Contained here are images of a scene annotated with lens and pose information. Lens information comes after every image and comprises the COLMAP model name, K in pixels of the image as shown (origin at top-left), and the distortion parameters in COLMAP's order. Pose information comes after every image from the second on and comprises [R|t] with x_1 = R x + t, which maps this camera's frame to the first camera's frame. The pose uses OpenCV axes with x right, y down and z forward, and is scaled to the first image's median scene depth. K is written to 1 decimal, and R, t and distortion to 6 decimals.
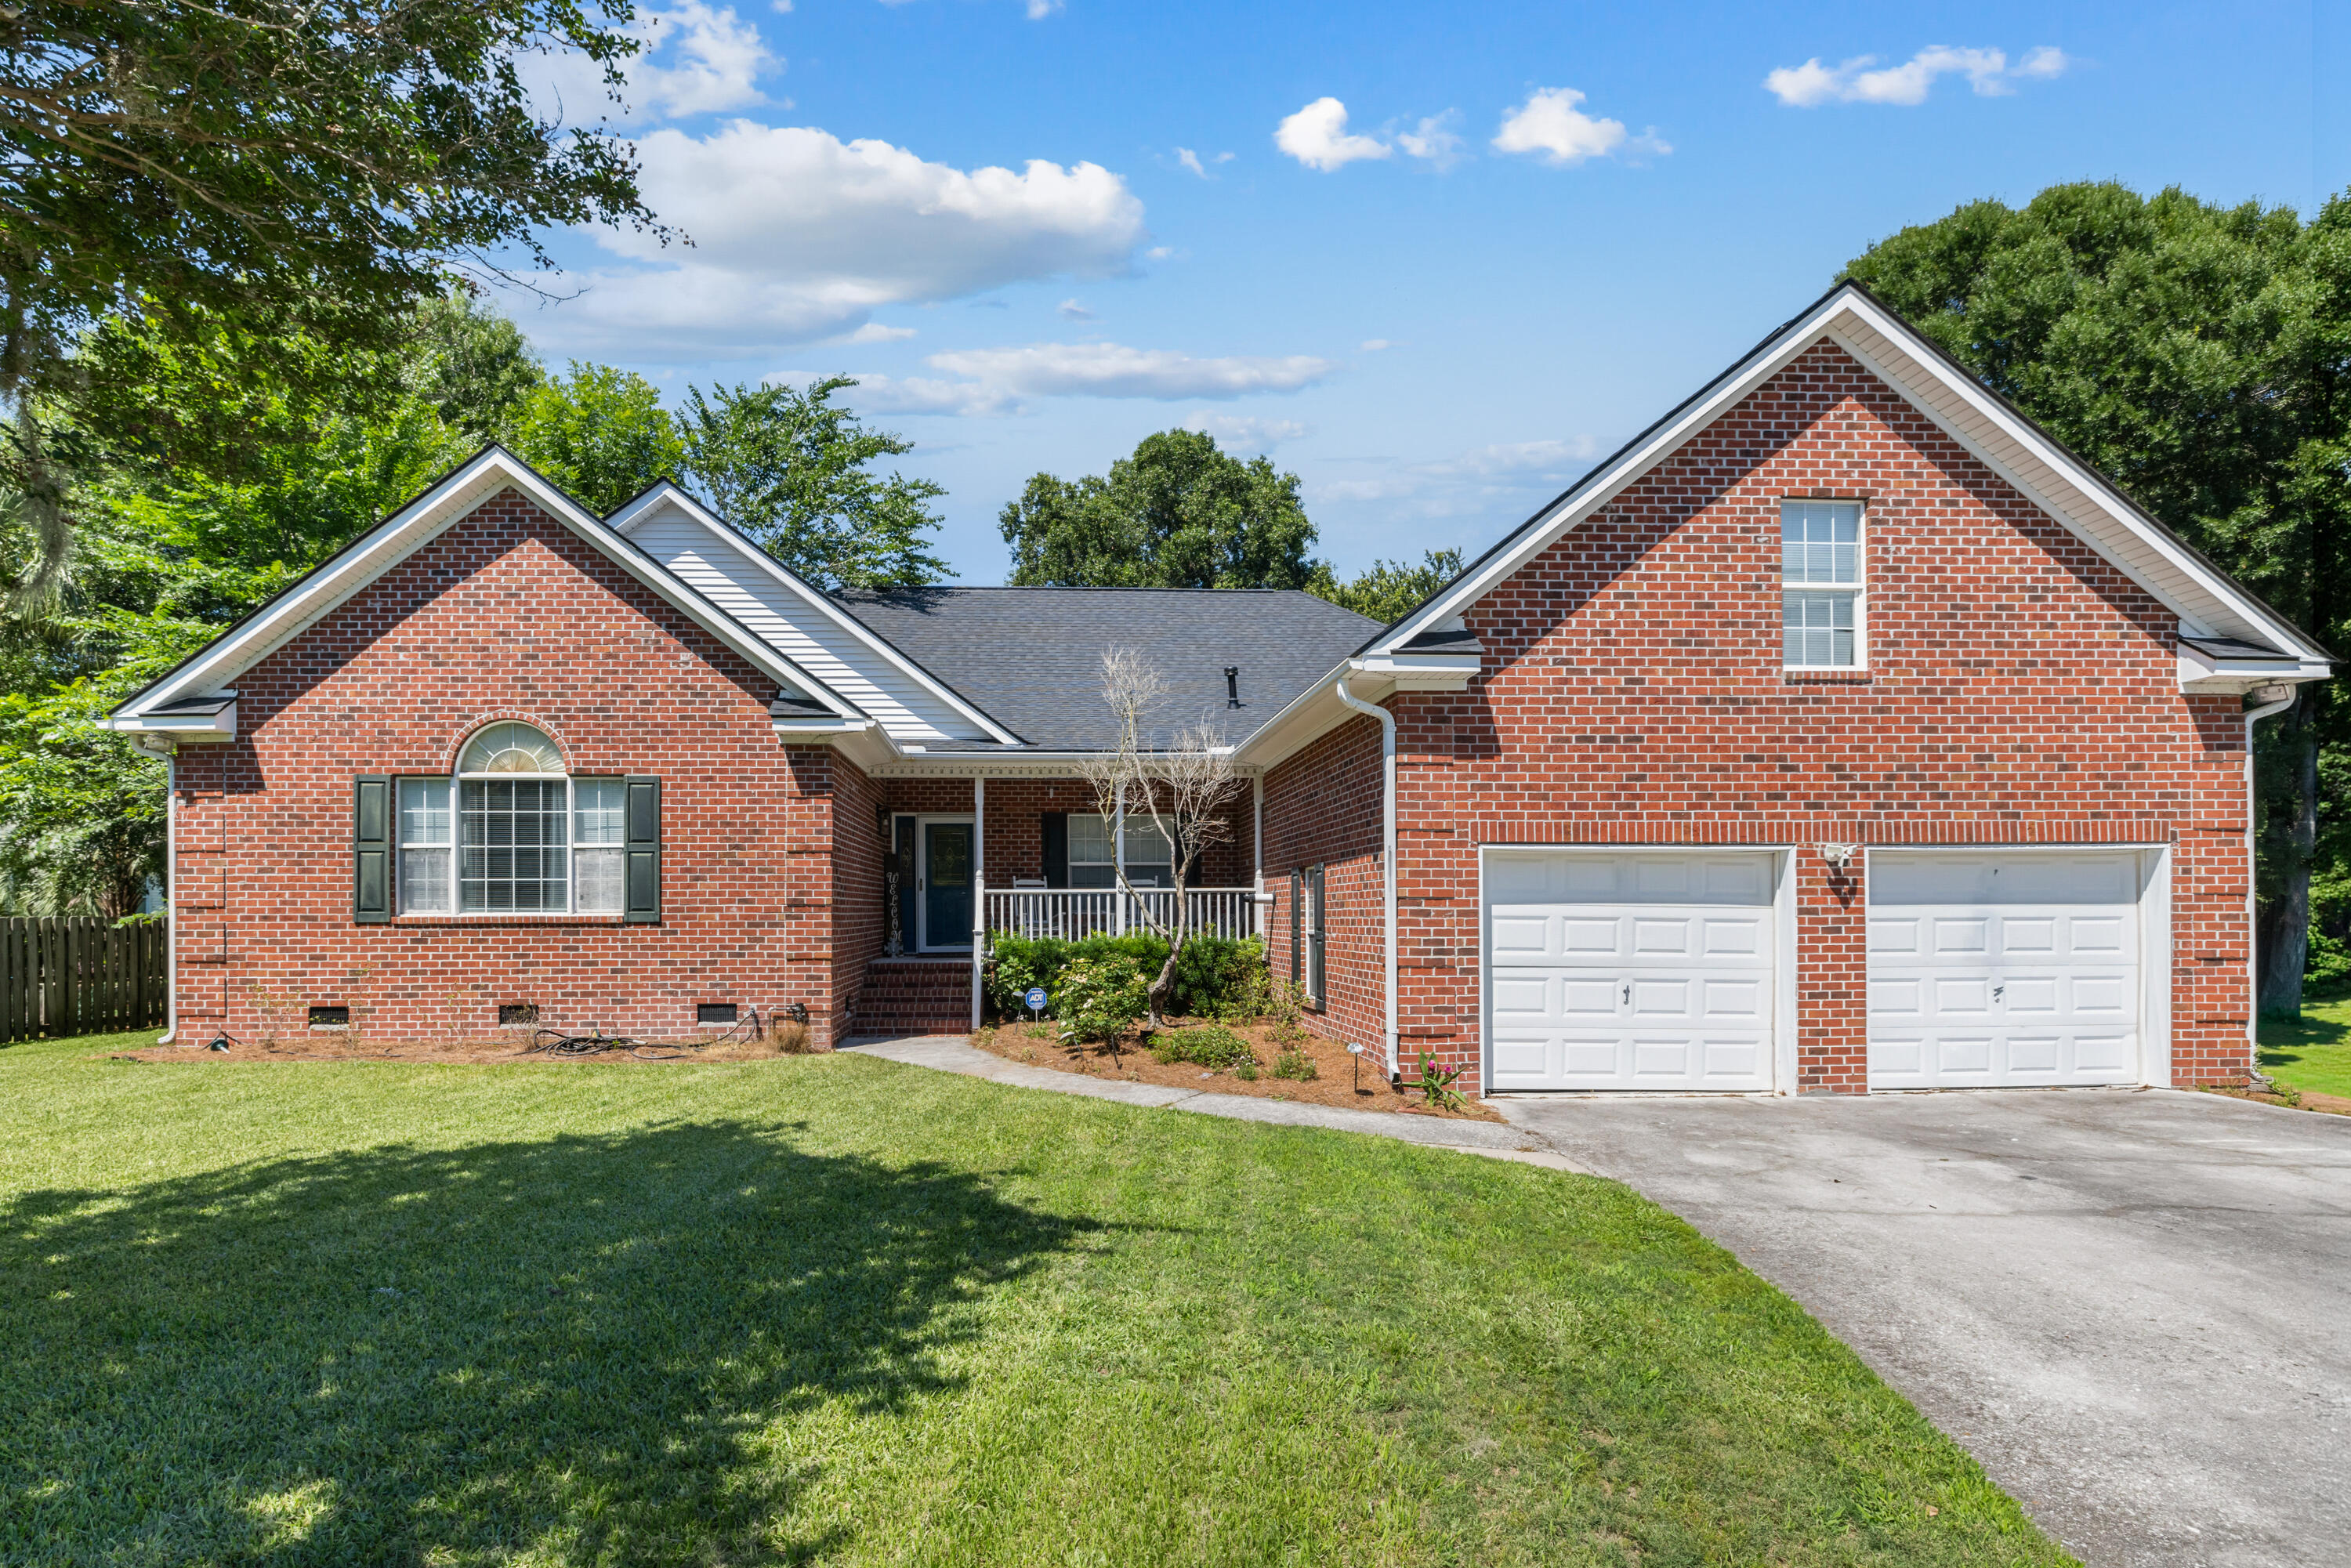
lens RADIAL K [[1131.6, 0, 1101.4], [0, 1131.6, 901.9], [0, 0, 1]] dist [0.000856, -0.000508]
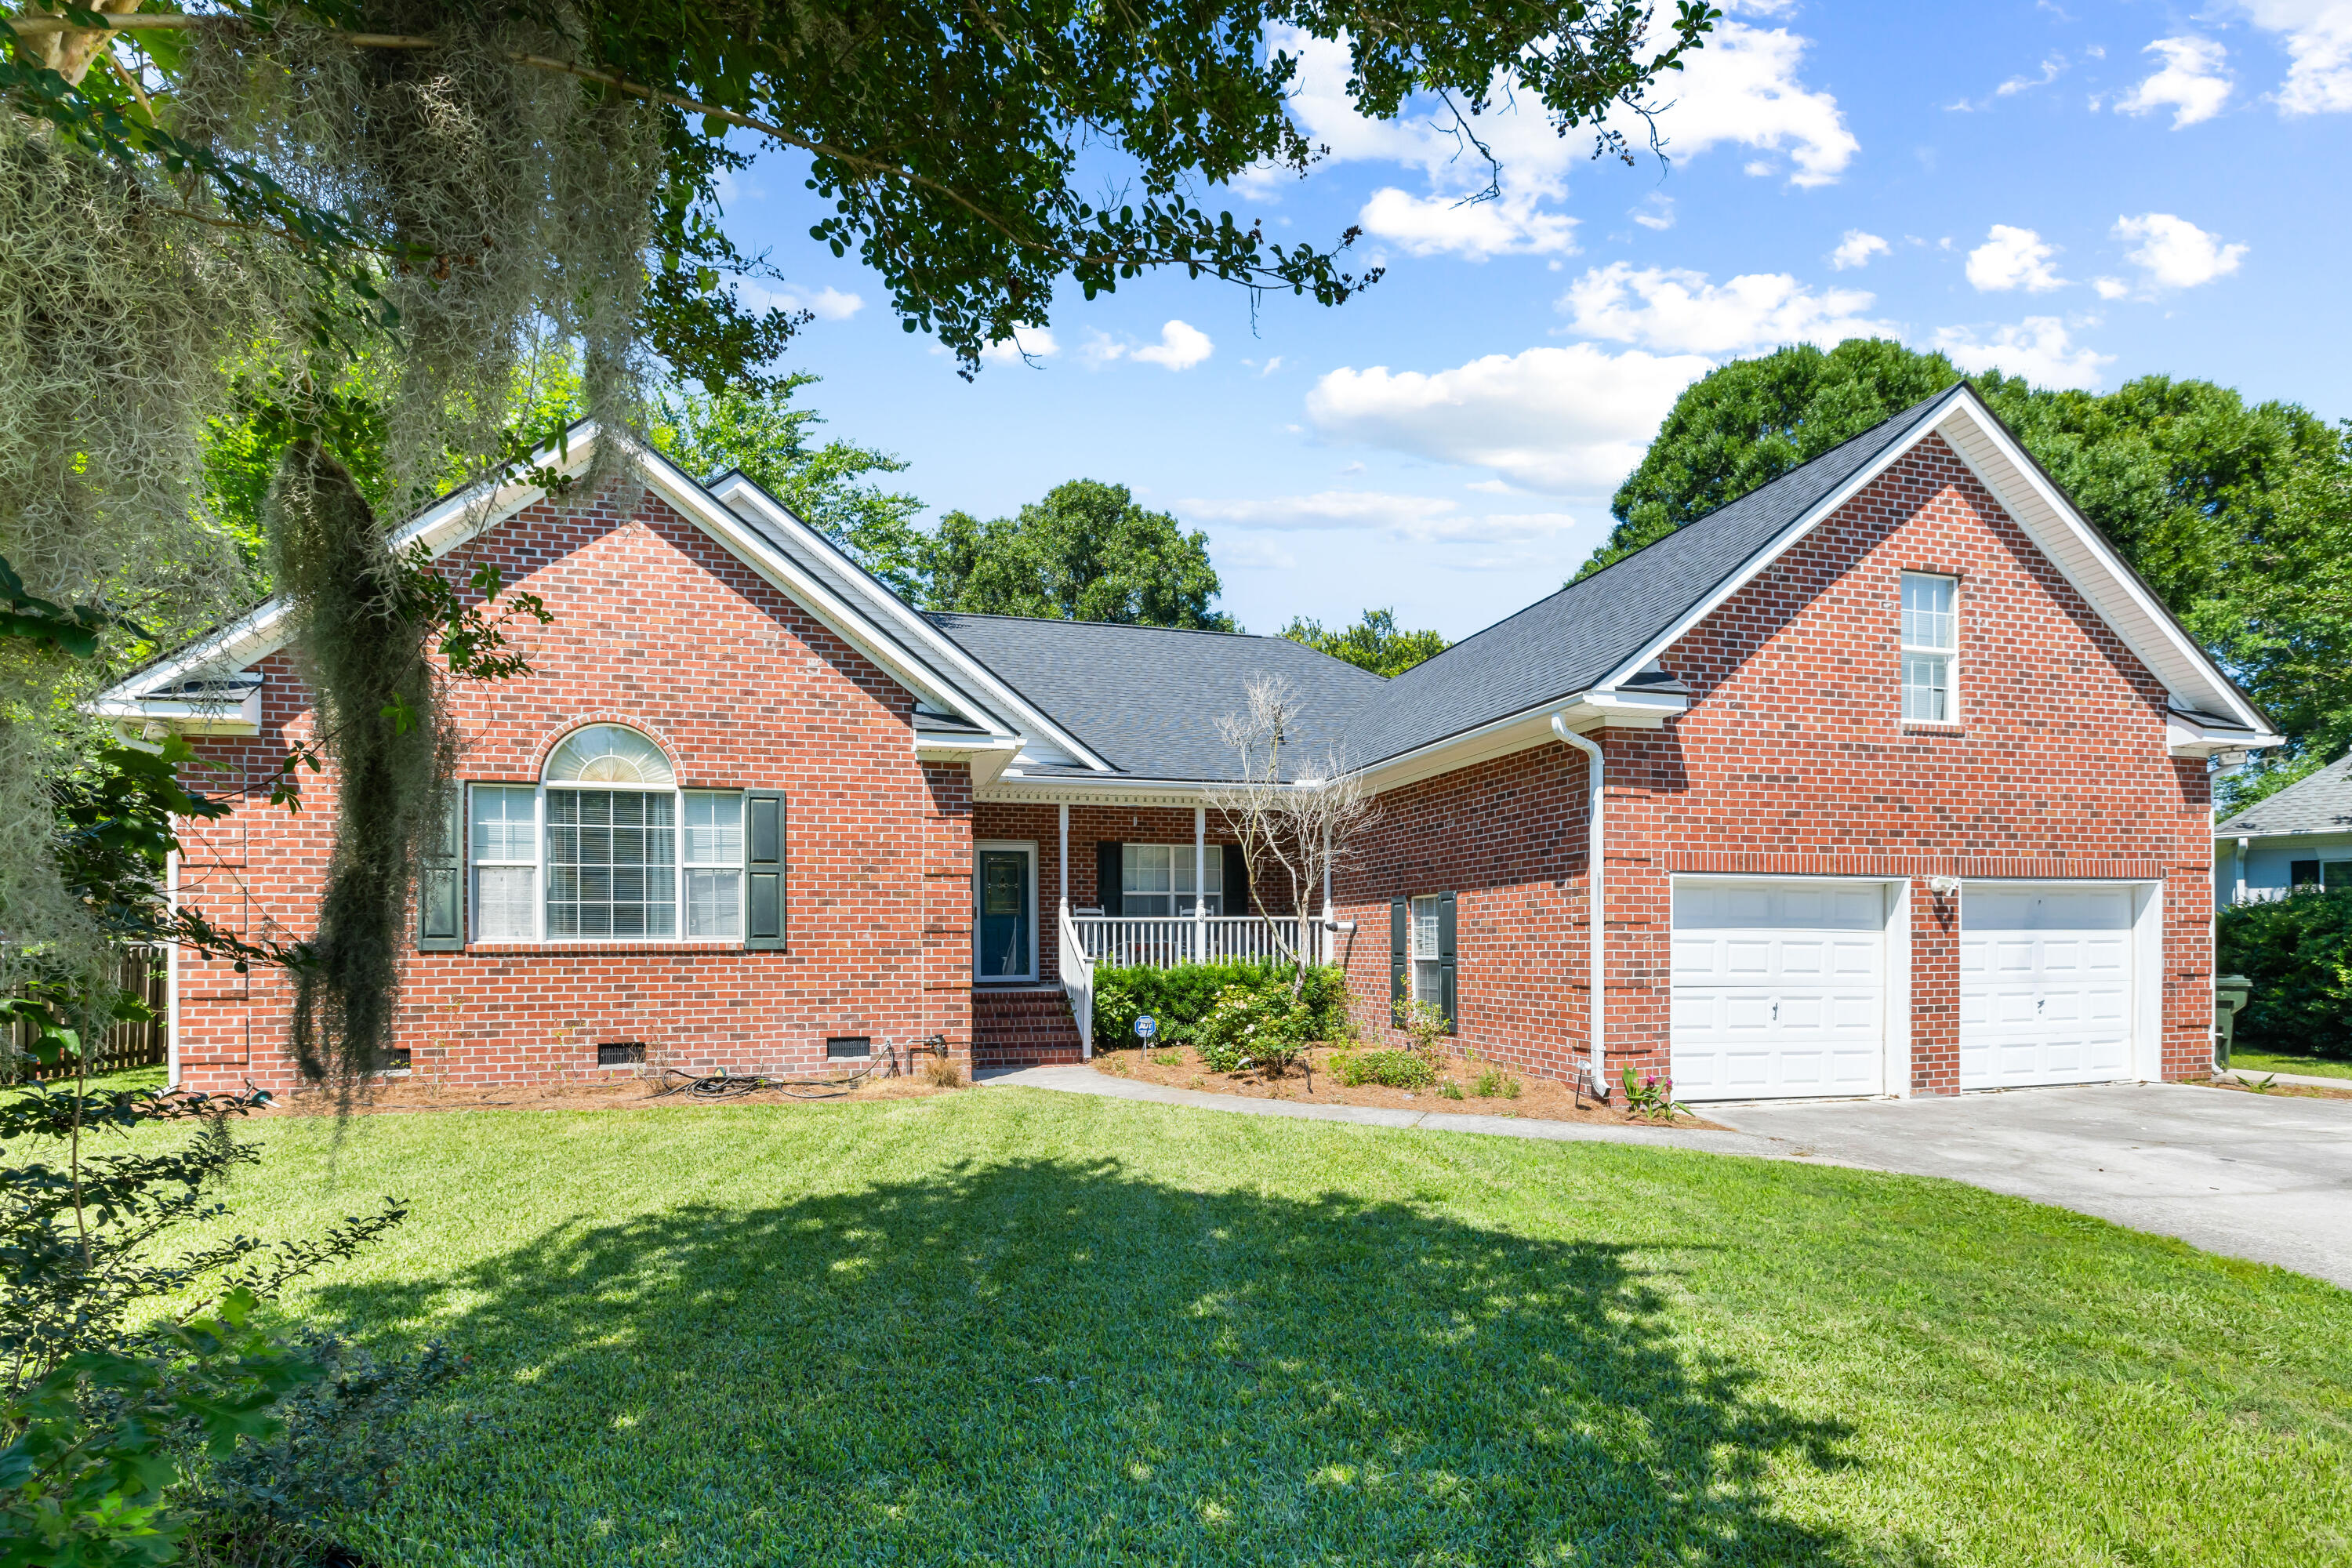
lens RADIAL K [[1071.4, 0, 1163.8], [0, 1071.4, 946.4], [0, 0, 1]] dist [-0.001386, 0.000684]
pose [[0.978136, -0.002040, 0.207955, -0.284282], [0.000198, 0.999961, 0.008881, 0.008053], [-0.207964, -0.008645, 0.978098, 0.086924]]
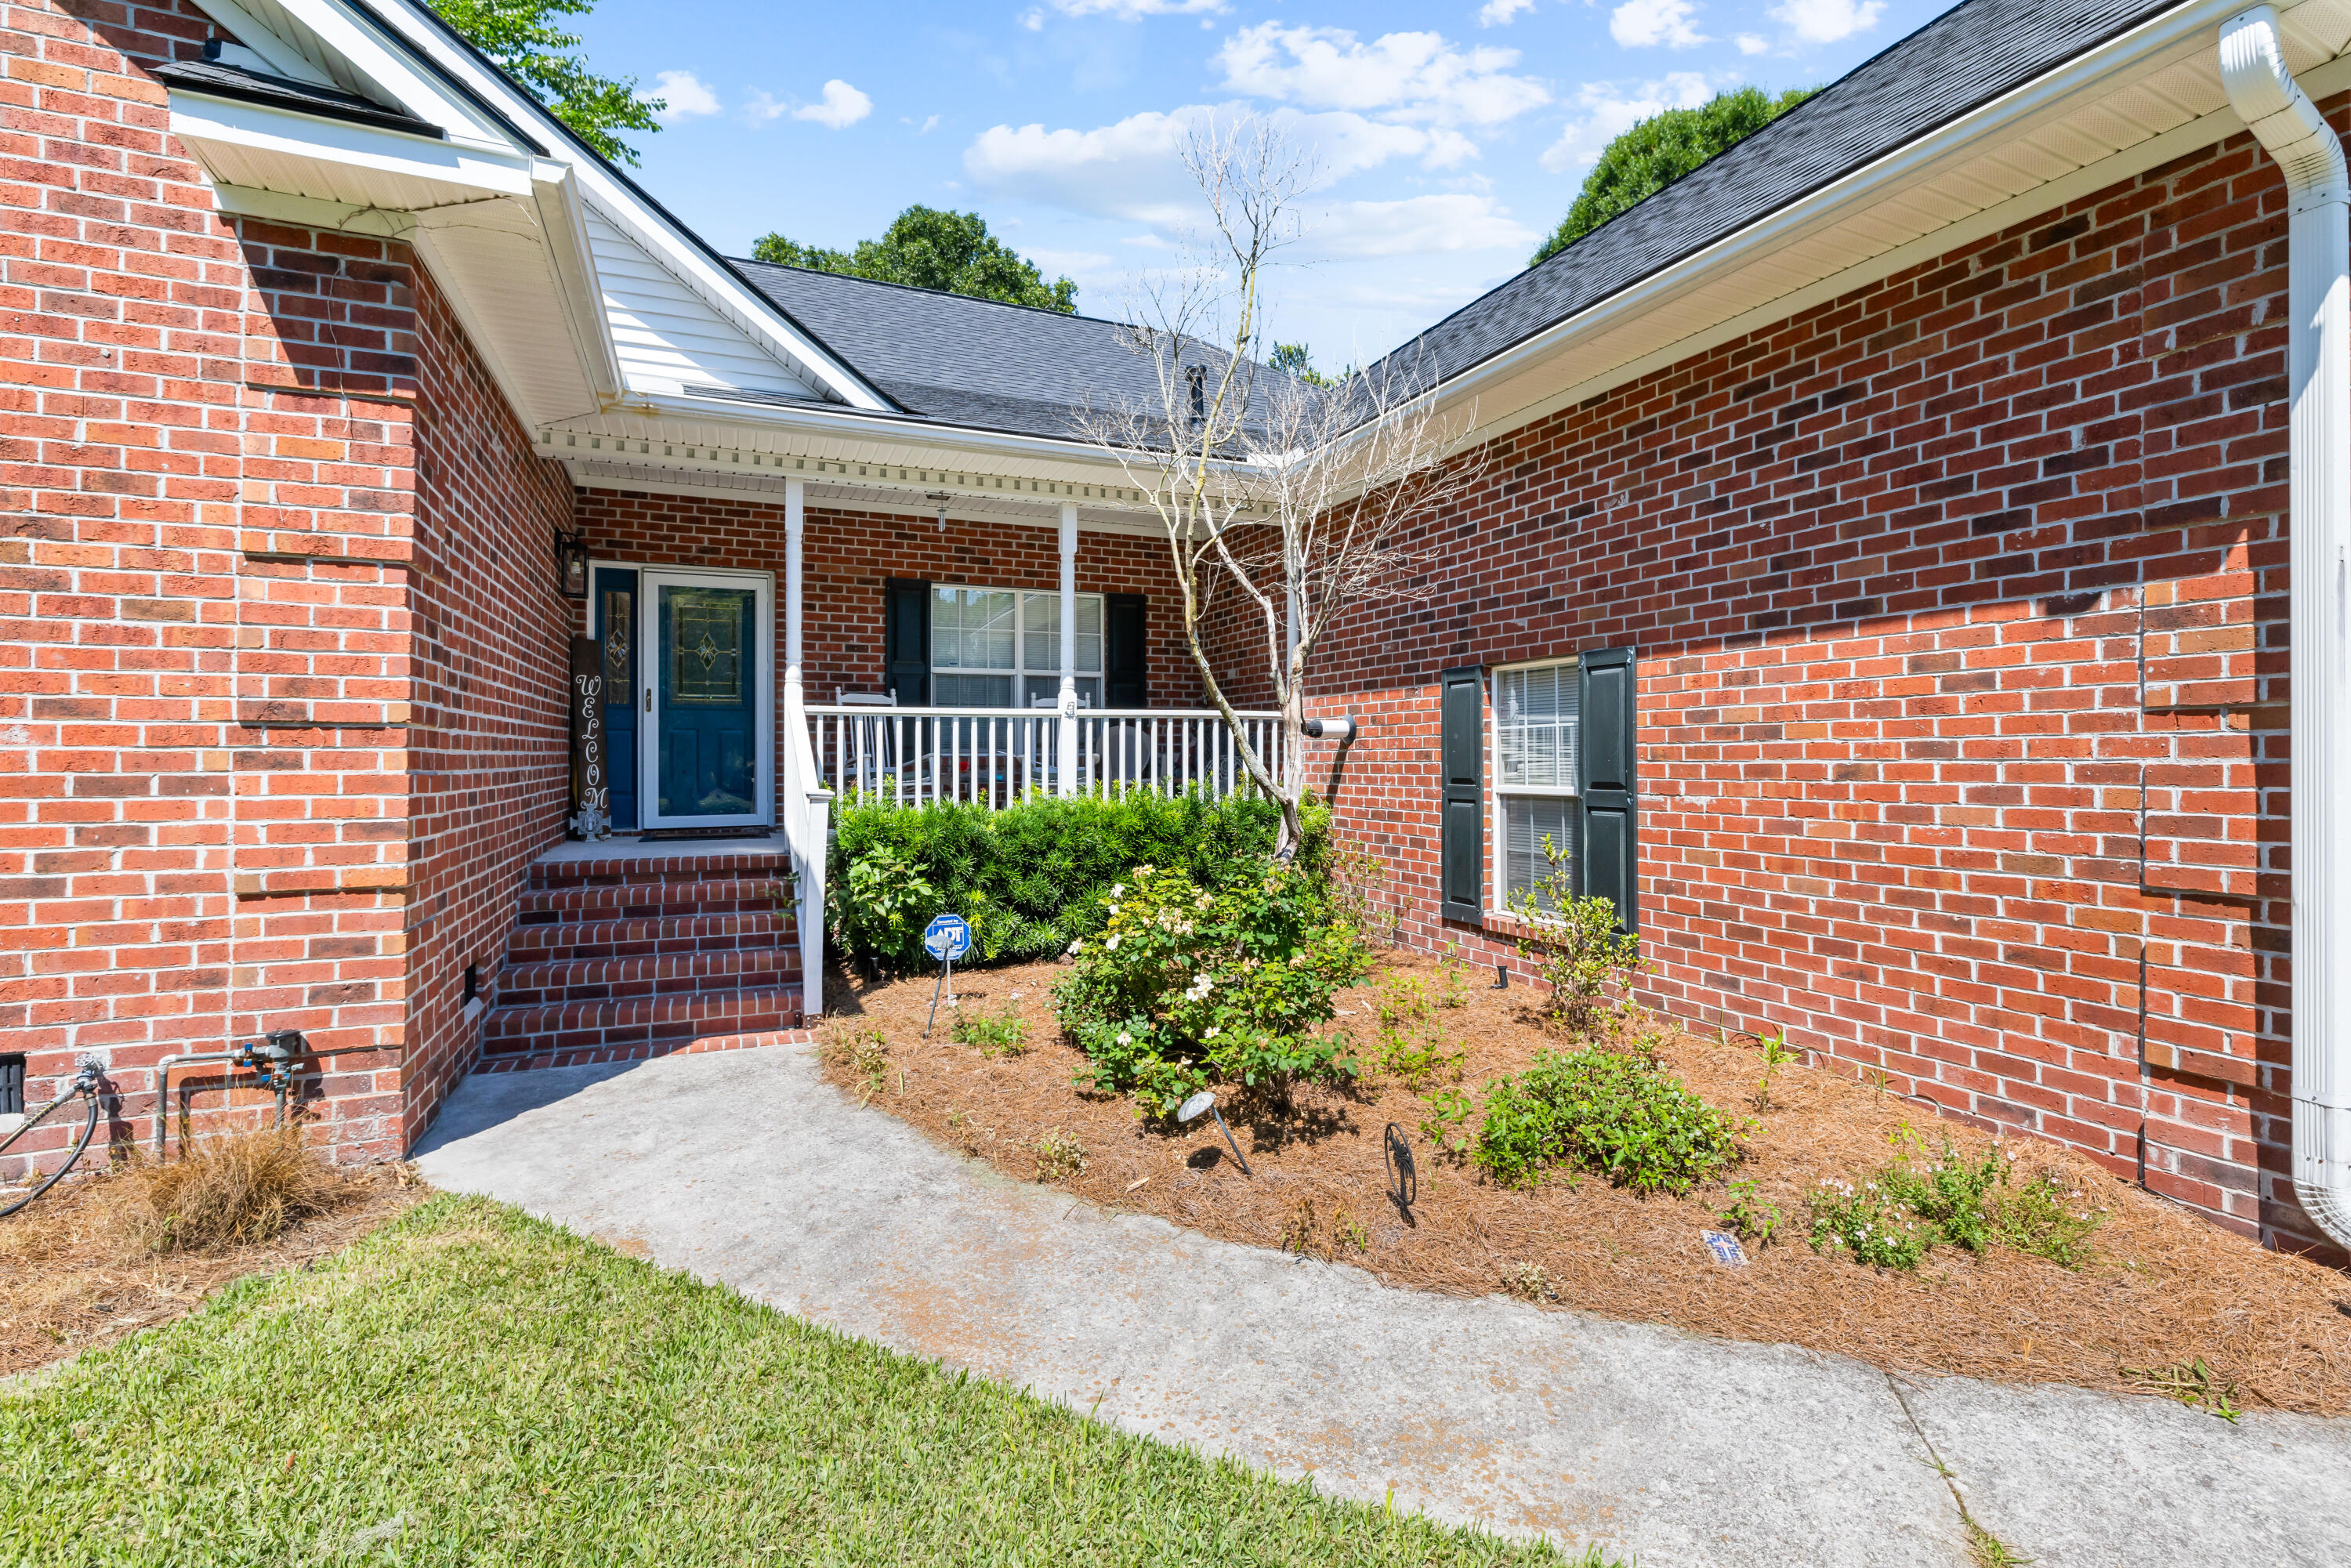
lens RADIAL K [[1042.7, 0, 1180.5], [0, 1042.7, 744.5], [0, 0, 1]] dist [-0.001584, -0.000005]
pose [[0.938335, 0.005489, 0.345683, -0.139439], [-0.004256, 0.999982, -0.004325, 0.009524], [-0.345701, 0.002587, 0.938341, 0.673454]]
